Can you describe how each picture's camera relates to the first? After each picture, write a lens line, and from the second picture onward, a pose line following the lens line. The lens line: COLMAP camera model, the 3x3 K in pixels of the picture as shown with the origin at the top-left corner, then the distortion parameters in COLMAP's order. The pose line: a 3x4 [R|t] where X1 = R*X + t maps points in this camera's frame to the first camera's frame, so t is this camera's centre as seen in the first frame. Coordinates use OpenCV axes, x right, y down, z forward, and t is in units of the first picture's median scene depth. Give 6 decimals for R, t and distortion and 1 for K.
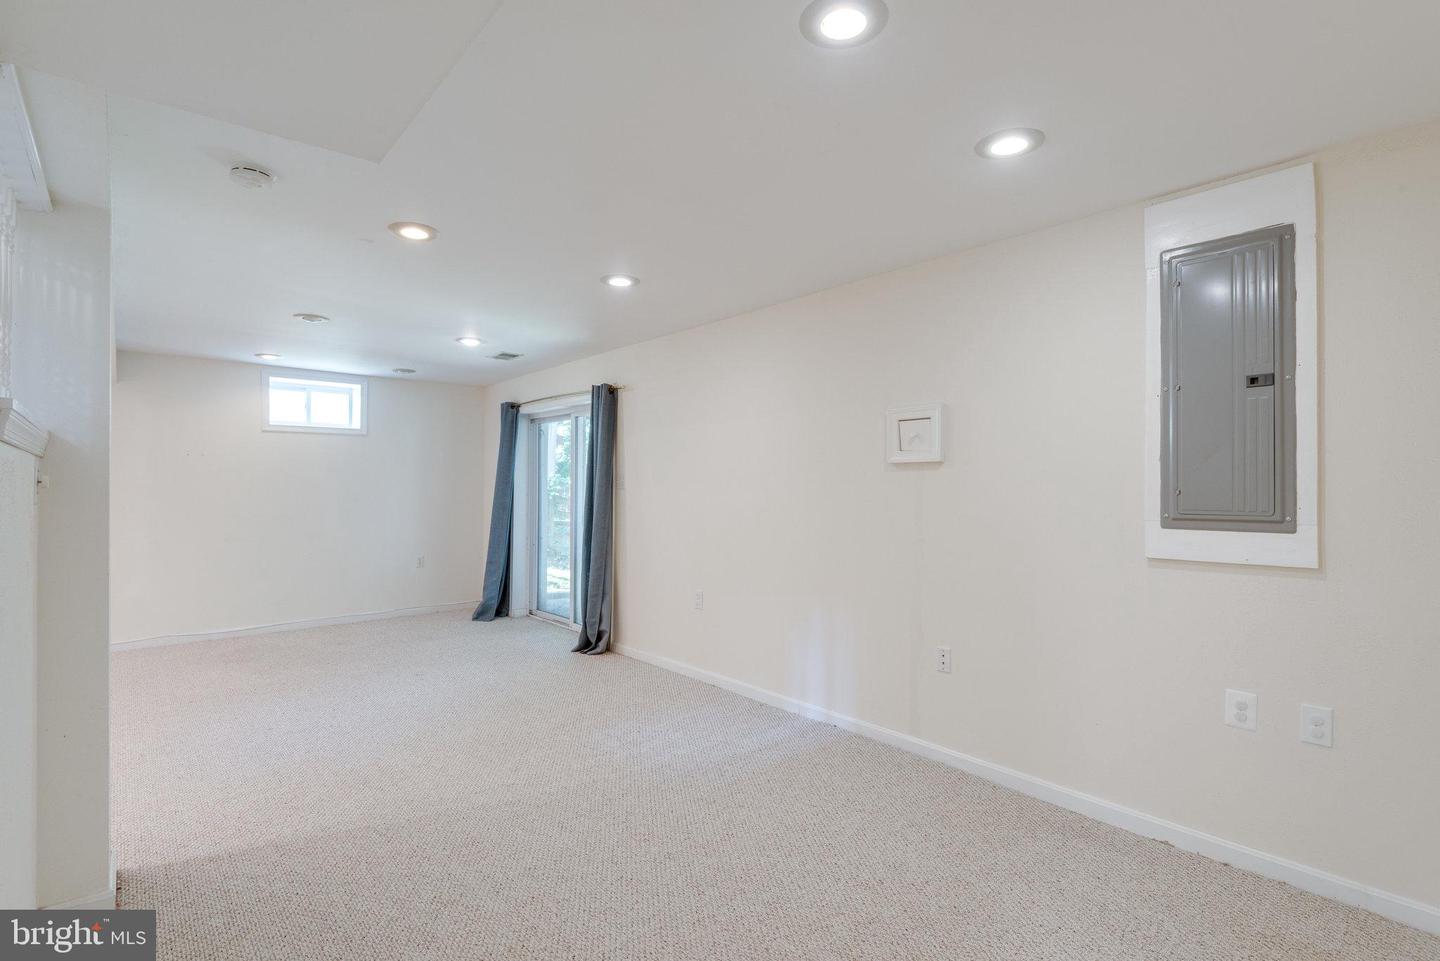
lens RADIAL K [[692.1, 0, 720.0], [0, 692.1, 480.5], [0, 0, 1]] dist [0.013932, -0.000803]
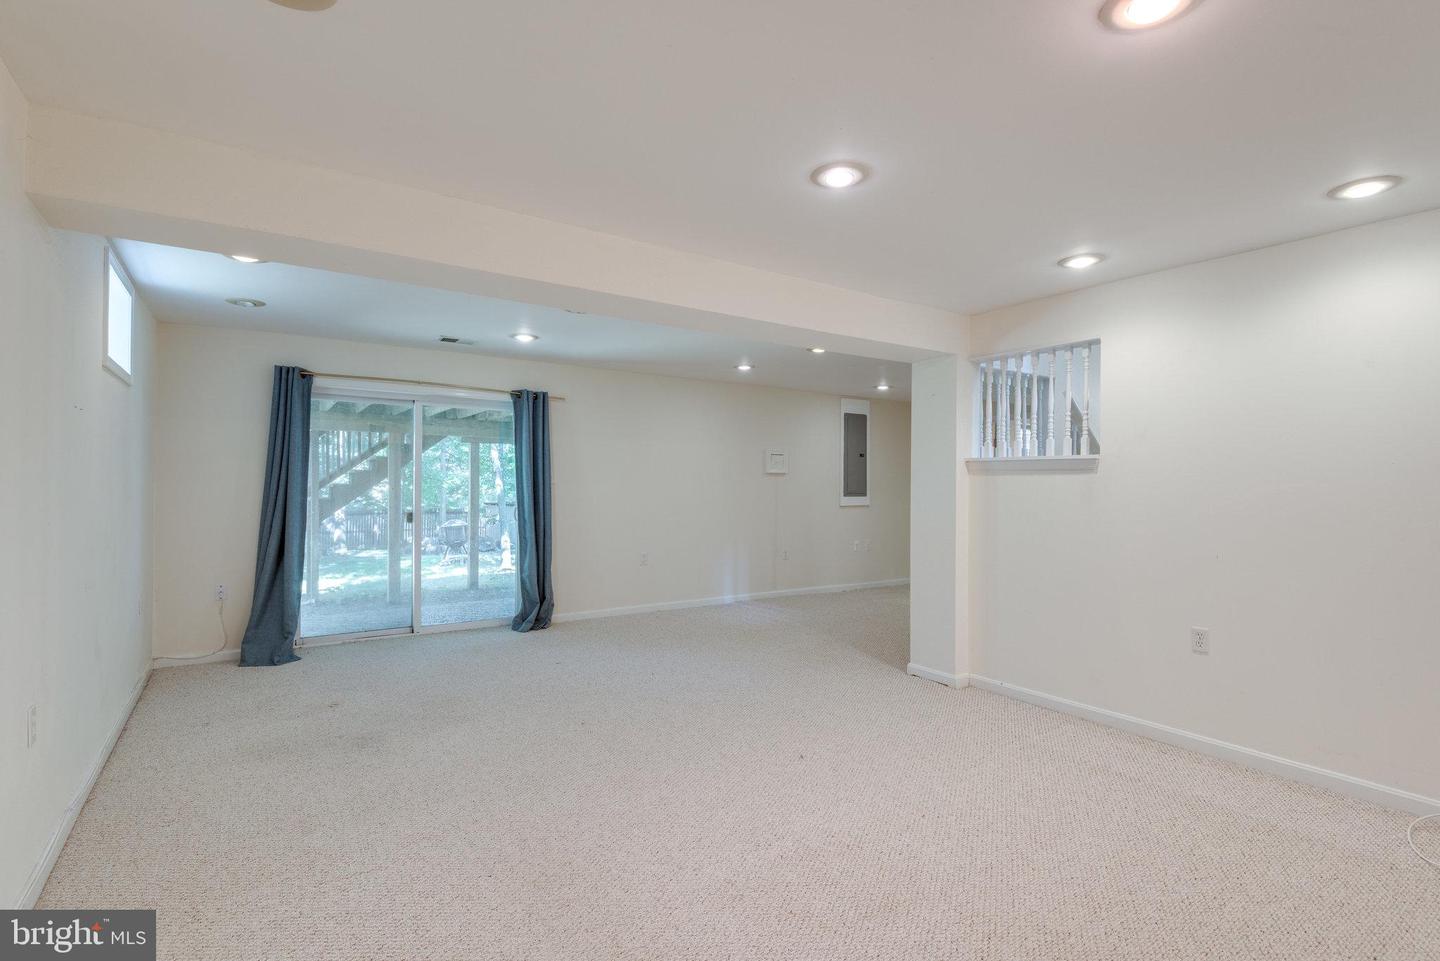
lens RADIAL K [[692.1, 0, 720.0], [0, 692.1, 480.5], [0, 0, 1]] dist [0.013932, -0.000803]
pose [[0.110255, 0.003233, 0.993898, -2.118949], [-0.018208, 0.999833, -0.001233, 0.004994], [-0.993737, -0.017961, 0.110296, 0.966606]]
